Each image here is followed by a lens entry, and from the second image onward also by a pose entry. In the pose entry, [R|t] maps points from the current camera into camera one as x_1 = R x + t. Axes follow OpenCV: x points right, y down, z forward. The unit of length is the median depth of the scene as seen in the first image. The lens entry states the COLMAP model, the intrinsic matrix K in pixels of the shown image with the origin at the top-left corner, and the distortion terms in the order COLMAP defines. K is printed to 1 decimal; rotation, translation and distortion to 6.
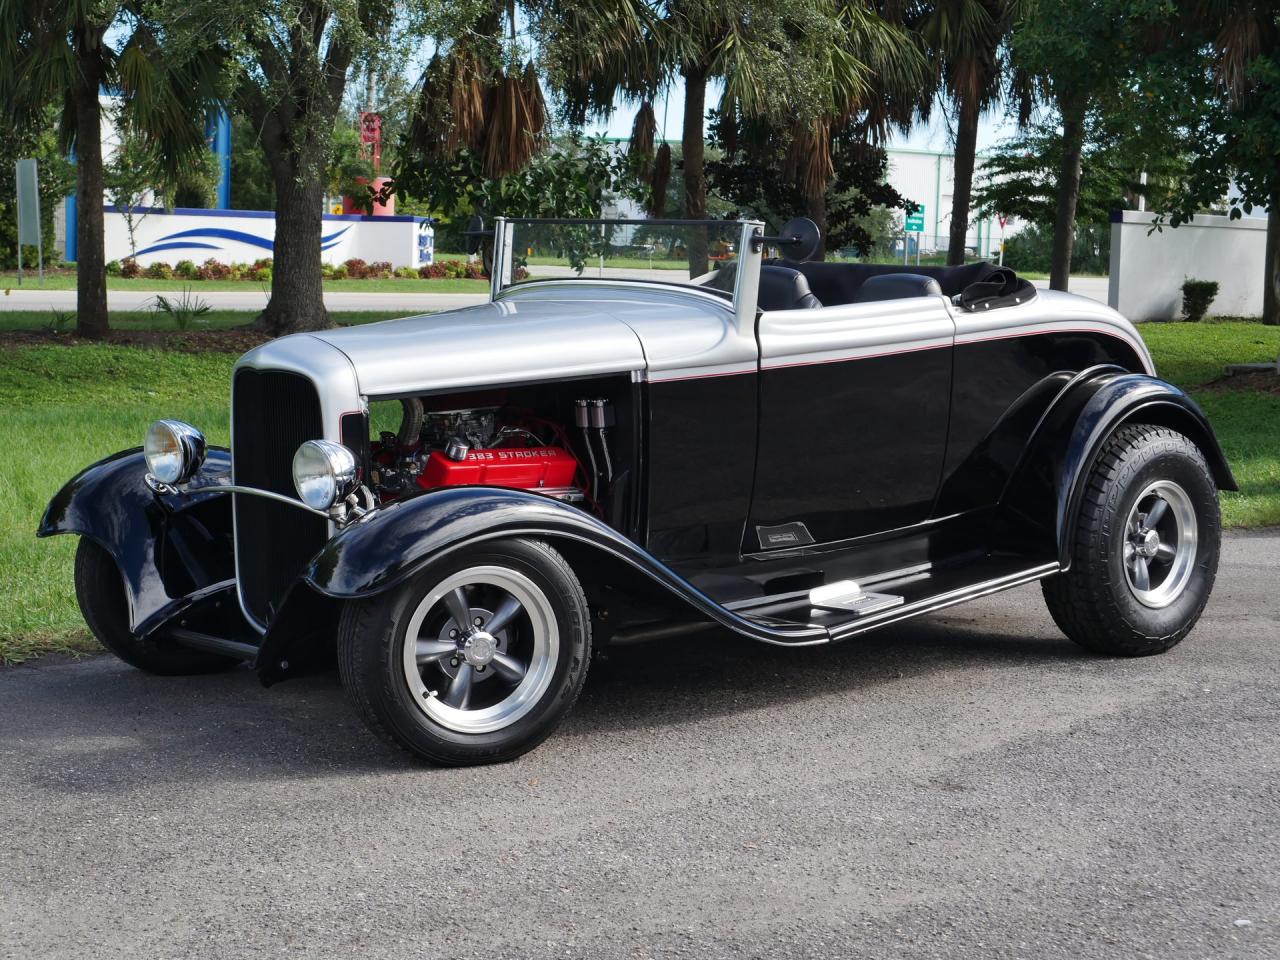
lens RADIAL K [[2271.2, 0, 642.0], [0, 2271.2, 480.2], [0, 0, 1]] dist [-0.010503, 0.088316]
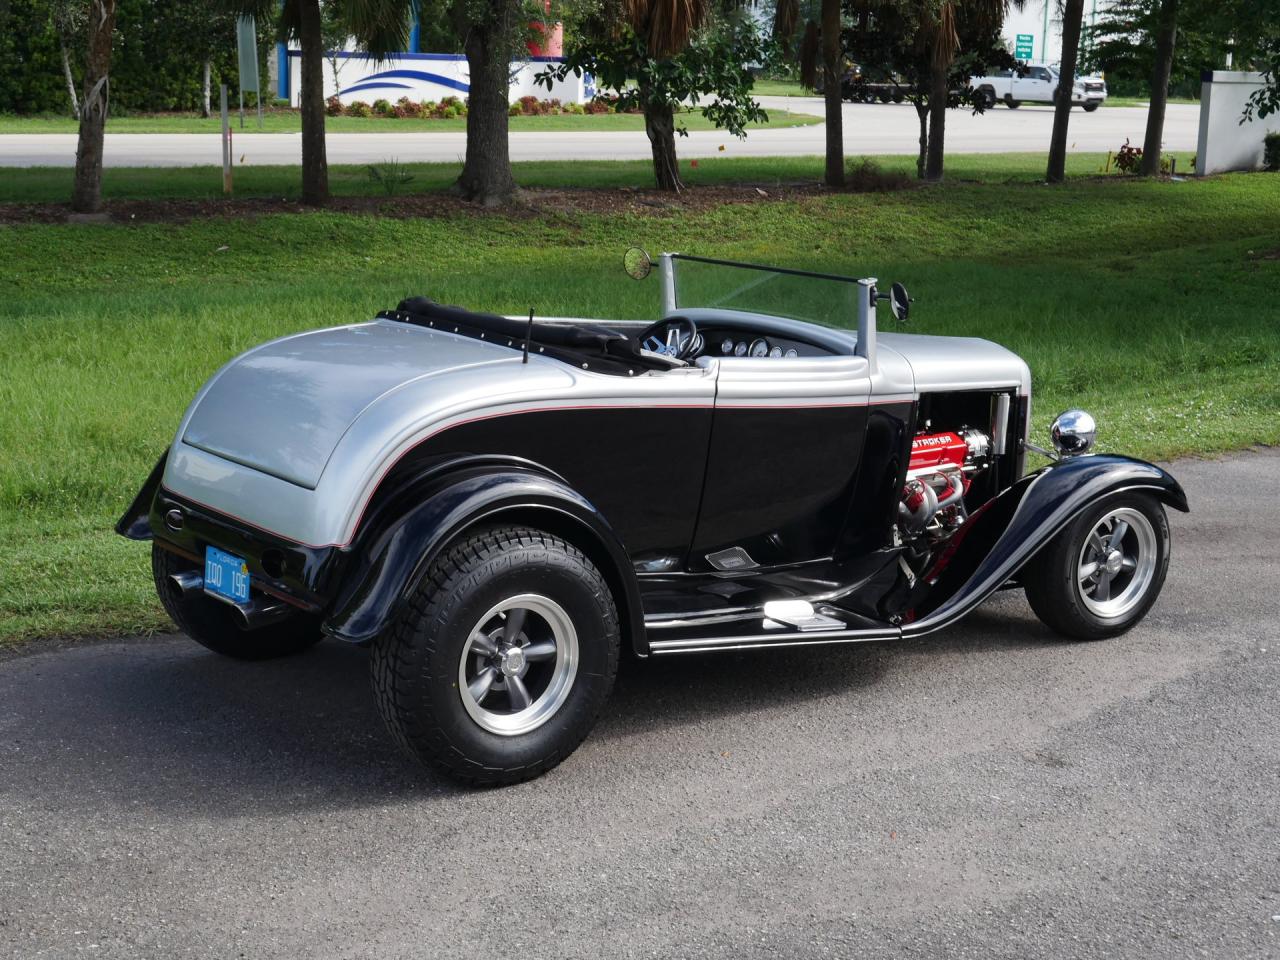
lens RADIAL K [[1988.6, 0, 636.1], [0, 1988.6, 480.2], [0, 0, 1]] dist [0.009252, -0.102557]
pose [[0.997612, 0.011113, -0.068174, -0.019813], [-0.003809, 0.994322, 0.106349, -0.121176], [0.068969, -0.105835, 0.991989, -0.090684]]
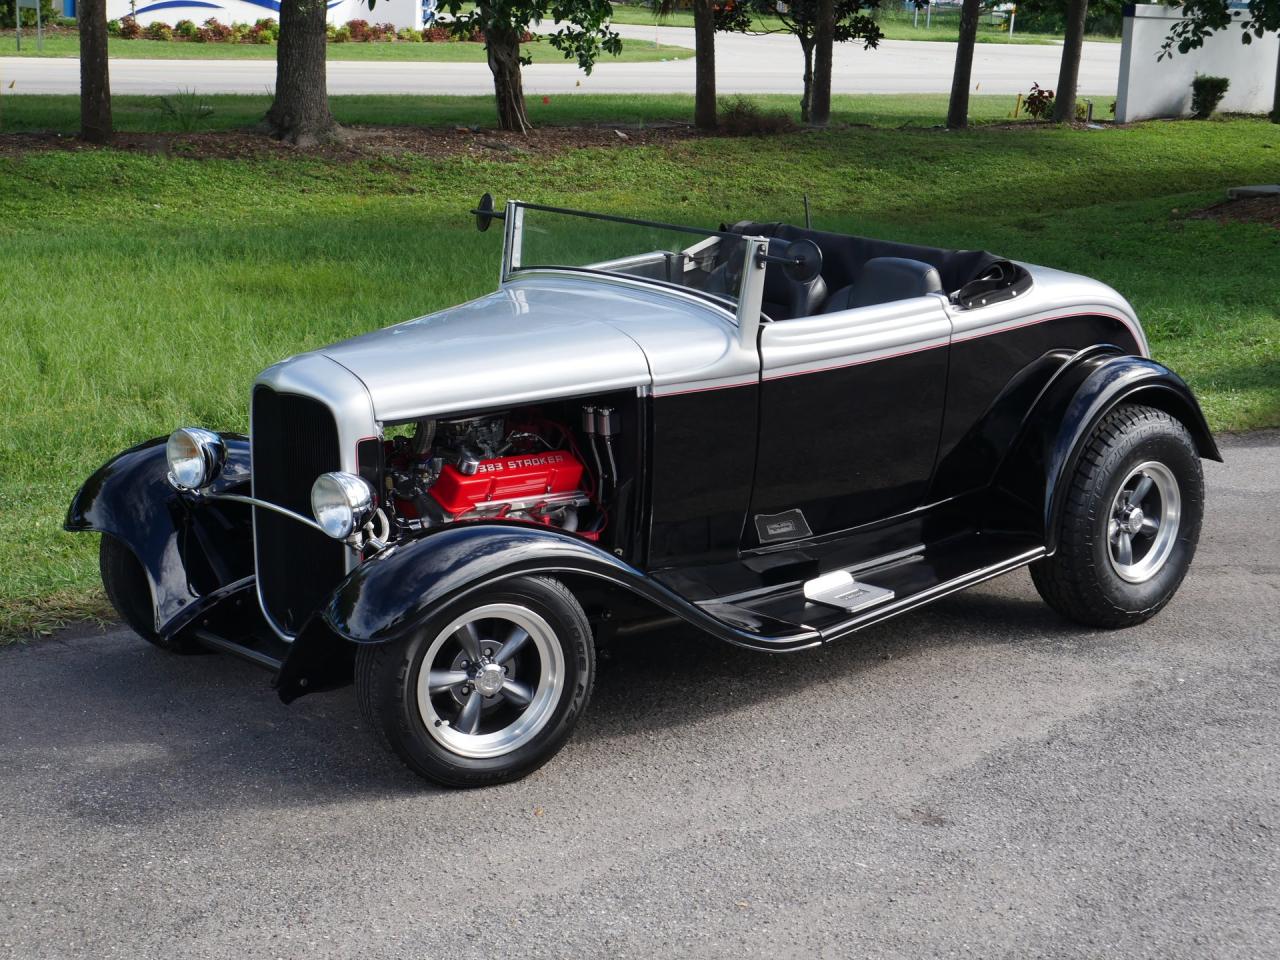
lens RADIAL K [[2271.2, 0, 642.0], [0, 2271.2, 480.2], [0, 0, 1]] dist [-0.010503, 0.088316]
pose [[0.999878, 0.015588, 0.000742, -0.002479], [-0.015572, 0.993467, 0.113051, -0.122484], [0.001025, -0.113048, 0.993589, -0.033400]]
